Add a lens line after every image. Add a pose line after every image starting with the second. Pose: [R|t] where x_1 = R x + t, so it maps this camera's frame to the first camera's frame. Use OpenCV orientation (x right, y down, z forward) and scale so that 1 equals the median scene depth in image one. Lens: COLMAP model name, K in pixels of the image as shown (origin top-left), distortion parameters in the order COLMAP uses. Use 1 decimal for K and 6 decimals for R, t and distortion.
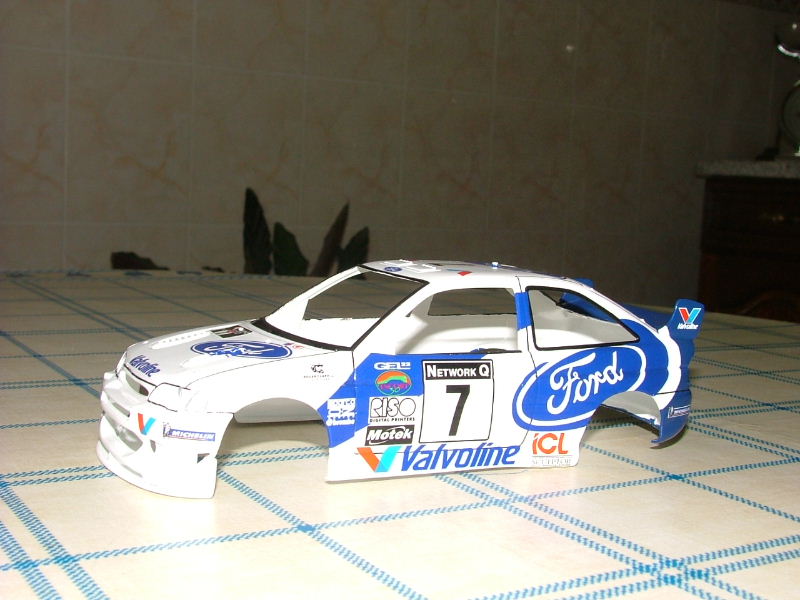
lens RADIAL K [[1142.9, 0, 400.0], [0, 1142.9, 300.0], [0, 0, 1]] dist [-0.114536, 0.071423]
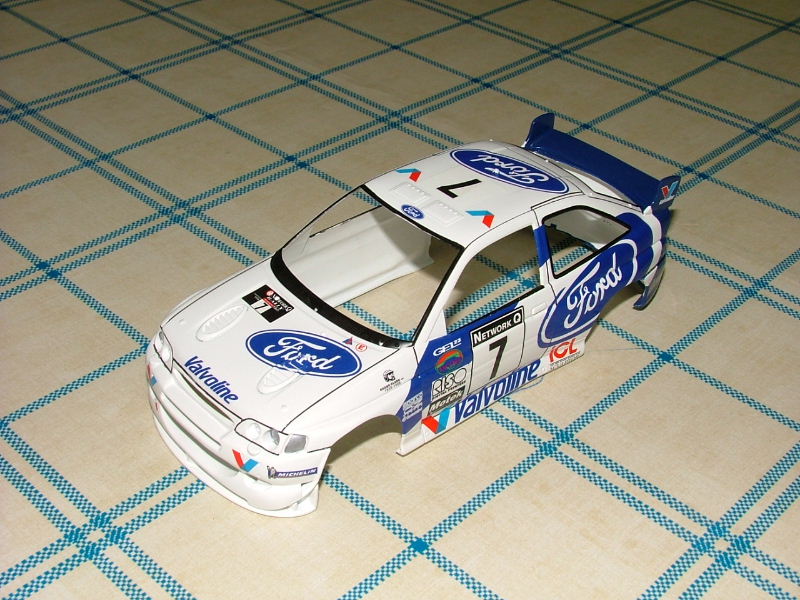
lens RADIAL K [[1142.9, 0, 400.0], [0, 1142.9, 300.0], [0, 0, 1]] dist [-0.114536, 0.071423]
pose [[0.970467, -0.153918, 0.185749, -0.227999], [0.043087, 0.868213, 0.494318, -0.483351], [-0.237354, -0.471716, 0.849204, 0.112814]]
